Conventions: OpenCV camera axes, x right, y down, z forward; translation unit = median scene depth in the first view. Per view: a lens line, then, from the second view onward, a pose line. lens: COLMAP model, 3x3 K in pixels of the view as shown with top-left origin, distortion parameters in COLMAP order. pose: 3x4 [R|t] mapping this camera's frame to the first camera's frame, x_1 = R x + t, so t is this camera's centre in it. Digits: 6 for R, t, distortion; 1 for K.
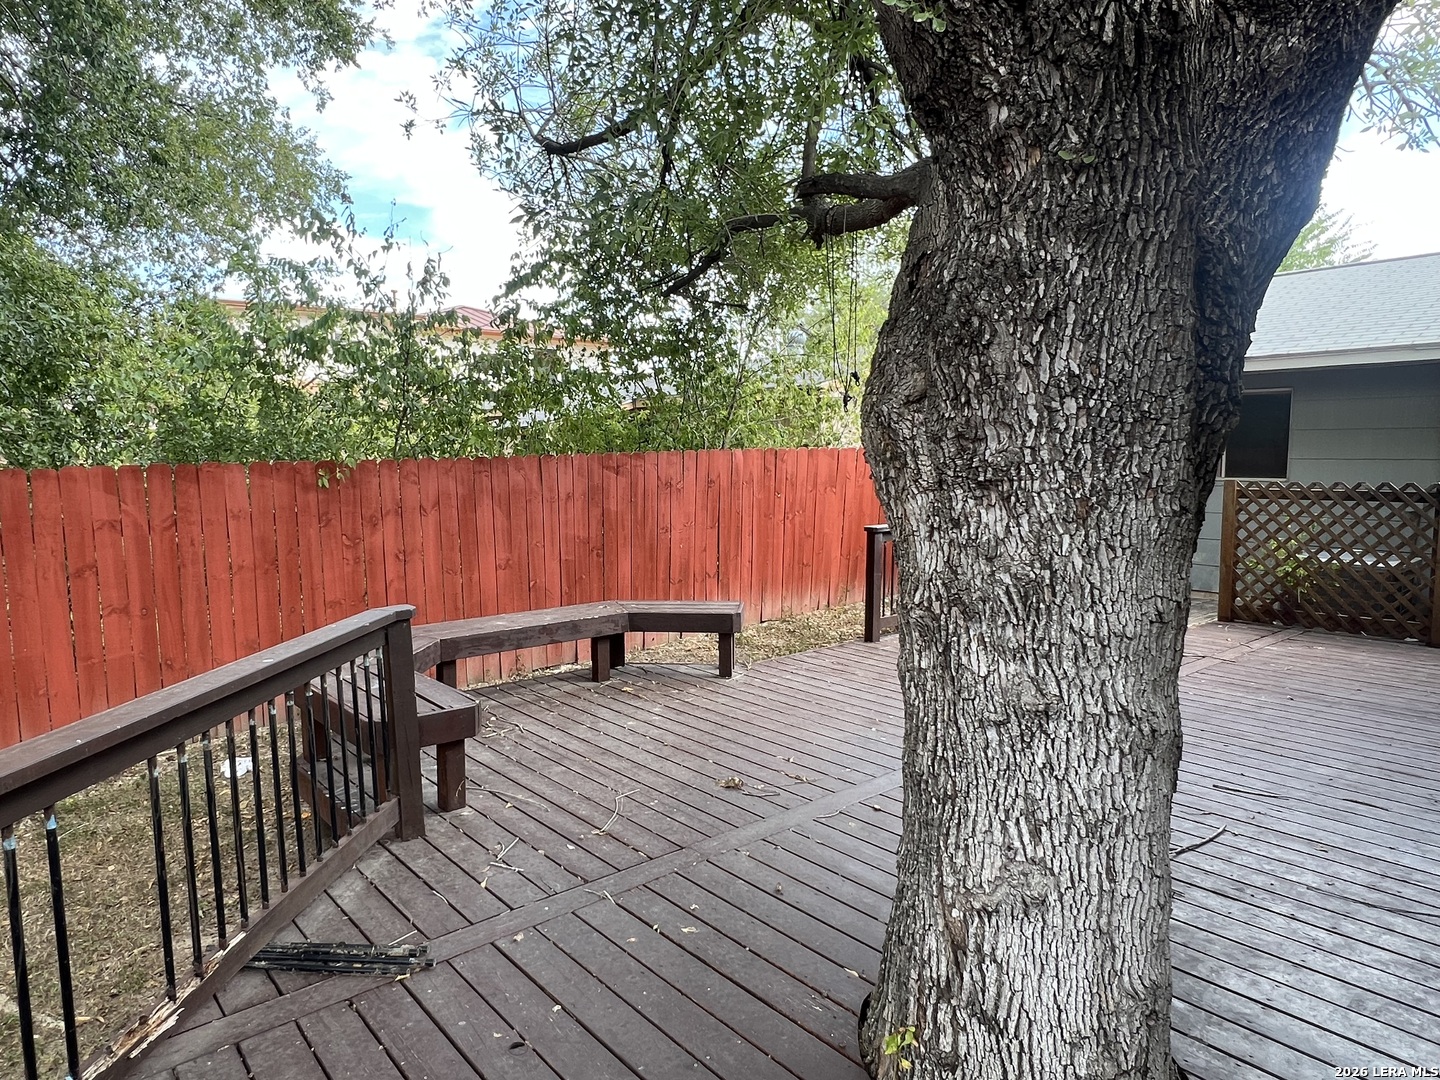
lens RADIAL K [[887.8, 0, 716.6], [0, 887.8, 543.7], [0, 0, 1]] dist [-0.000374, 0.001229]
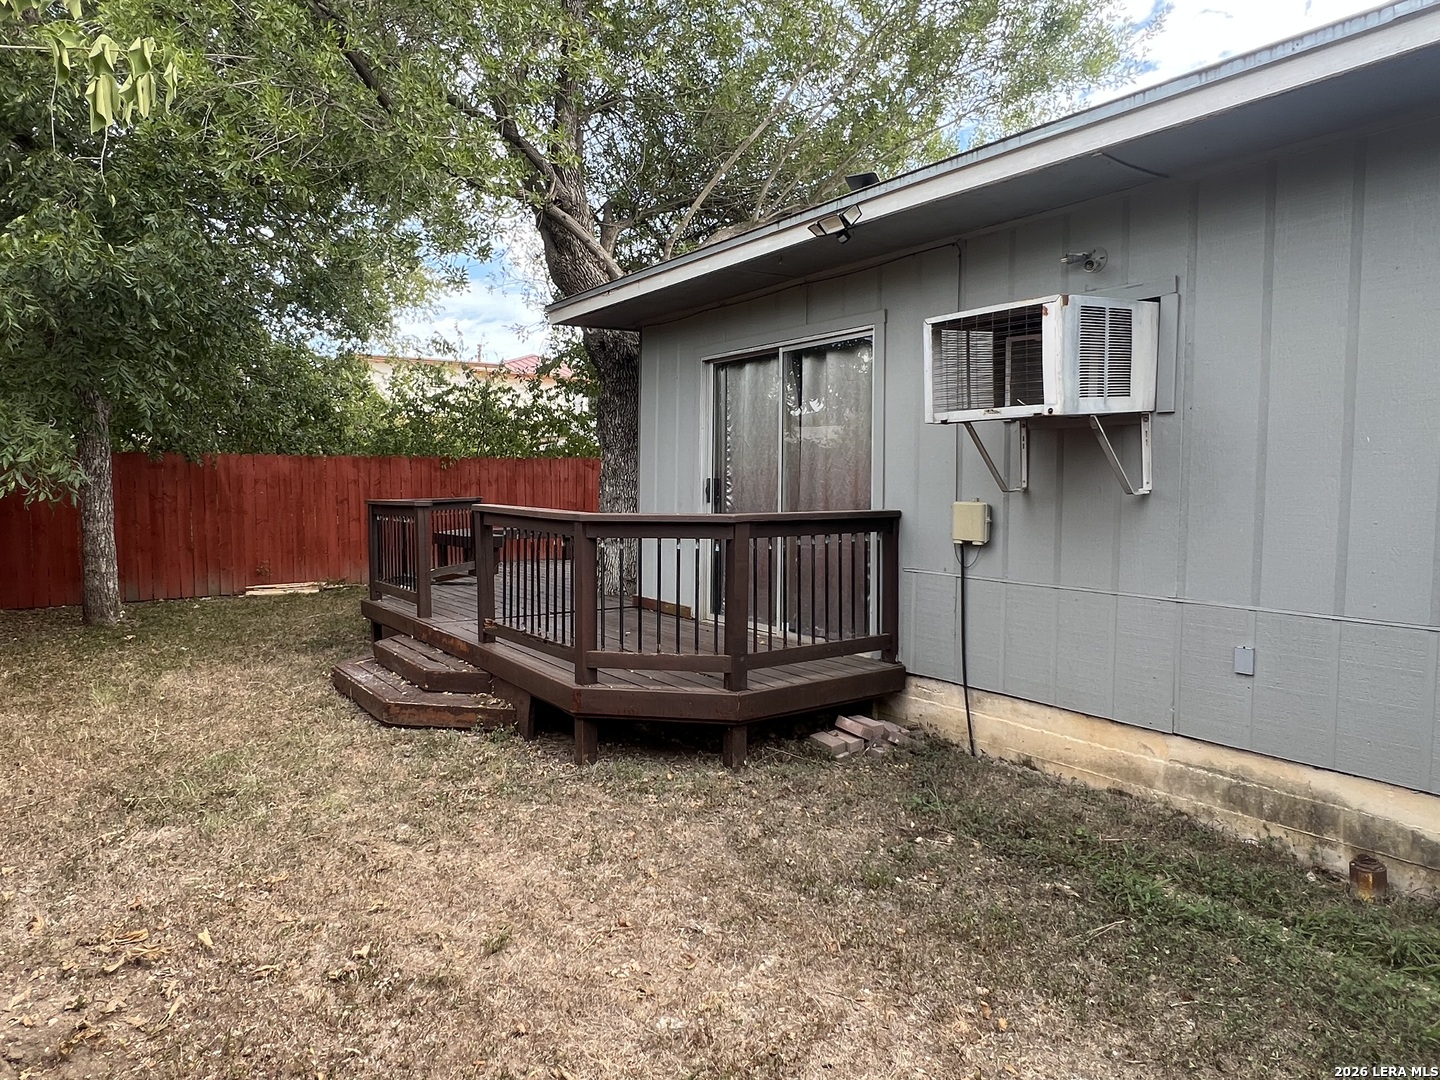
lens RADIAL K [[895.6, 0, 720.0], [0, 895.6, 540.0], [0, 0, 1]] dist [-0.005527, 0.001962]
pose [[0.996677, 0.021991, -0.078429, 0.375050], [-0.025299, 0.998821, -0.041430, 0.173551], [0.077426, 0.043277, 0.996058, -1.043224]]
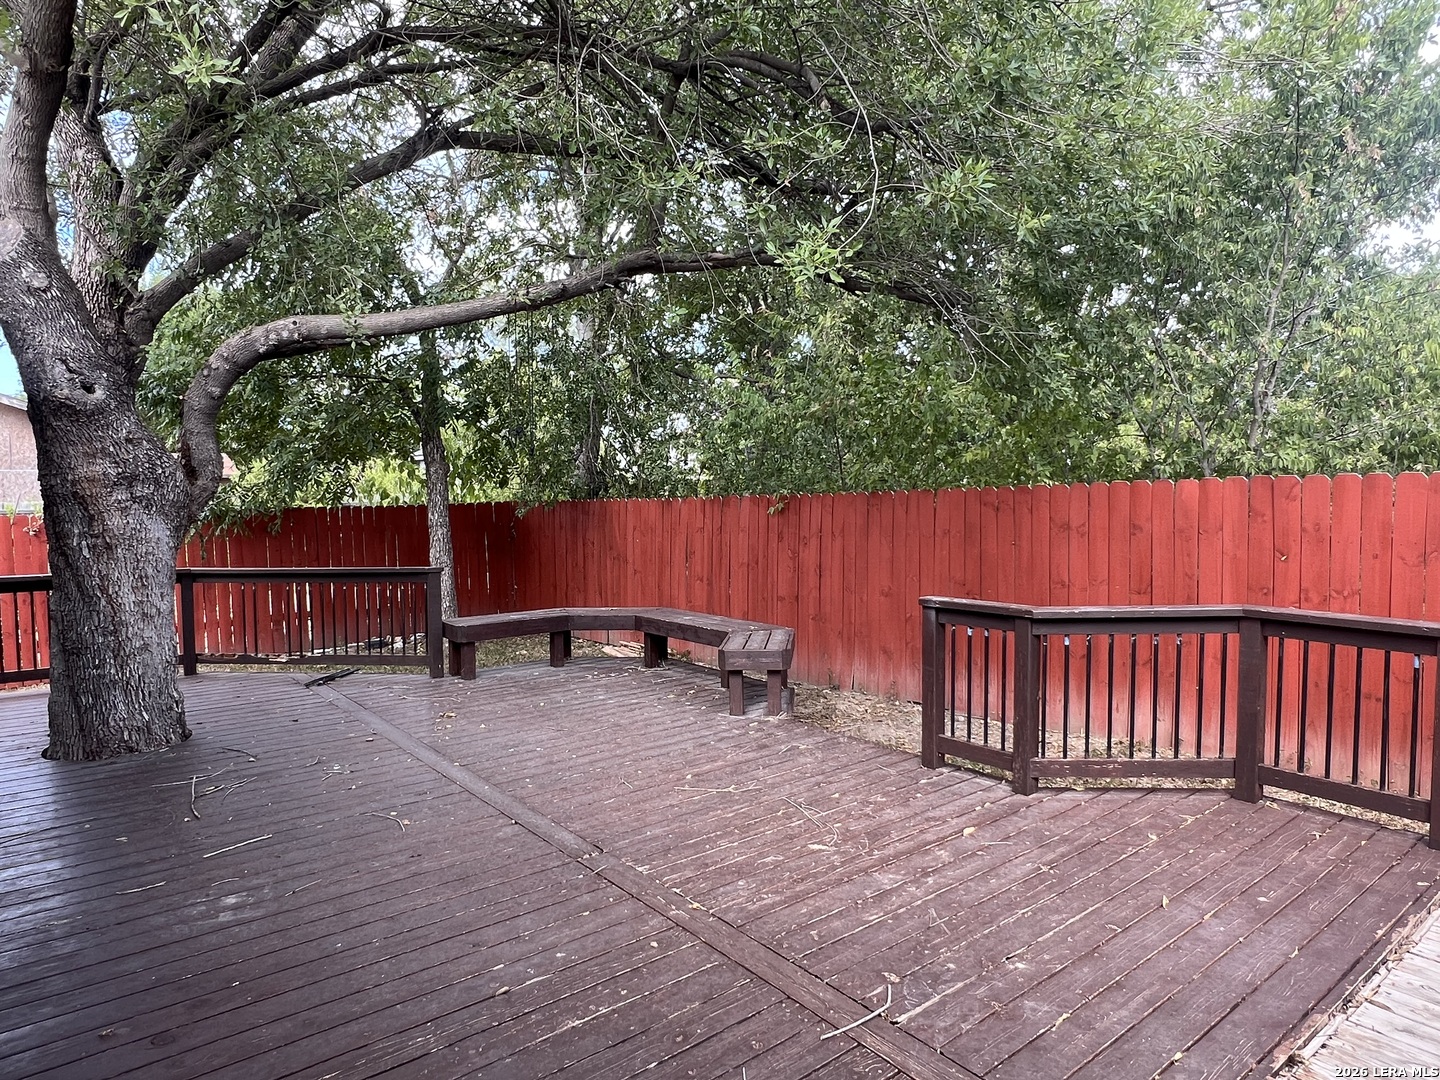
lens RADIAL K [[885.6, 0, 717.5], [0, 885.6, 540.2], [0, 0, 1]] dist [0.001299, 0.000382]
pose [[-0.045223, 0.065715, -0.996813, 0.959055], [-0.078372, 0.994525, 0.069119, -0.110841], [0.995898, 0.081248, -0.039826, 0.952364]]
